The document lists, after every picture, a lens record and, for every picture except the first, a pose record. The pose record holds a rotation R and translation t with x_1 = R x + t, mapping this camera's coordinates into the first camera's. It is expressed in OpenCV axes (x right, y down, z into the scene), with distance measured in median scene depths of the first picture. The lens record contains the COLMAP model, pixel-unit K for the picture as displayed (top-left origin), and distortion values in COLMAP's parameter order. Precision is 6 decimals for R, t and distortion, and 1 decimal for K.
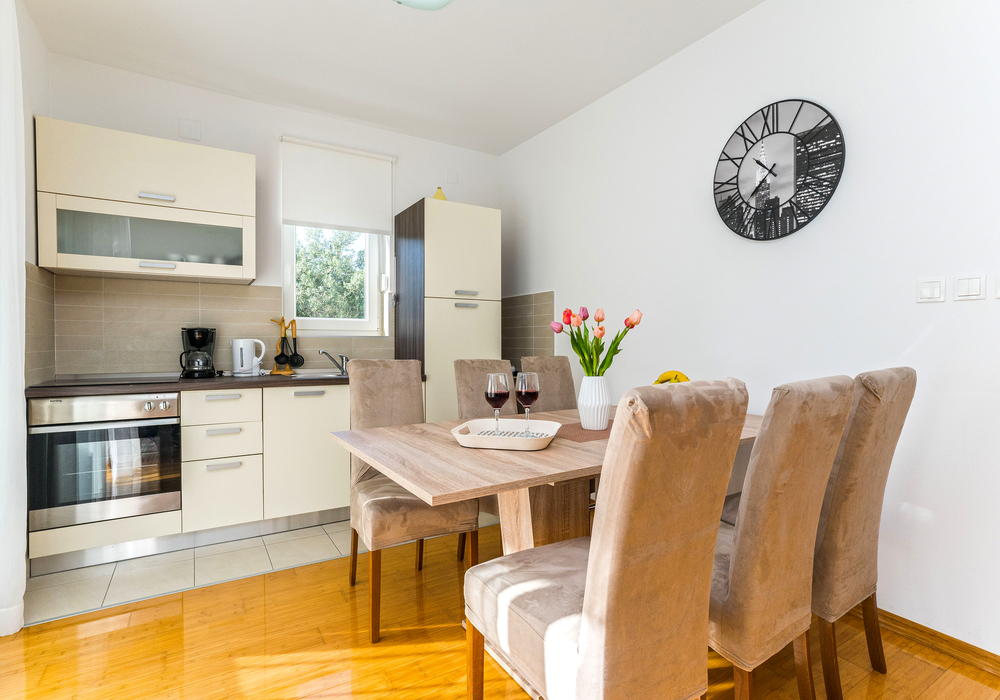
lens RADIAL K [[499.6, 0, 500.2], [0, 499.6, 349.8], [0, 0, 1]] dist [-0.001785, -0.000271]
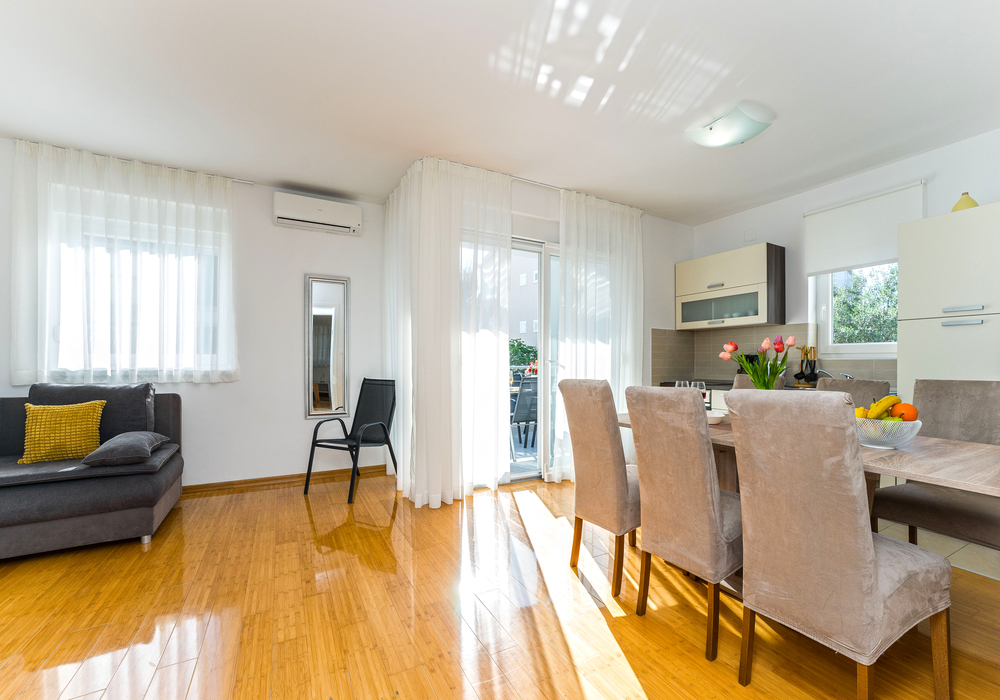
lens RADIAL K [[413.5, 0, 500.8], [0, 413.5, 354.9], [0, 0, 1]] dist [-0.000302, -0.000047]
pose [[-0.063065, -0.011989, -0.997937, 0.850455], [-0.012478, 0.999859, -0.011224, -0.017941], [0.997931, 0.011745, -0.063206, 0.270613]]
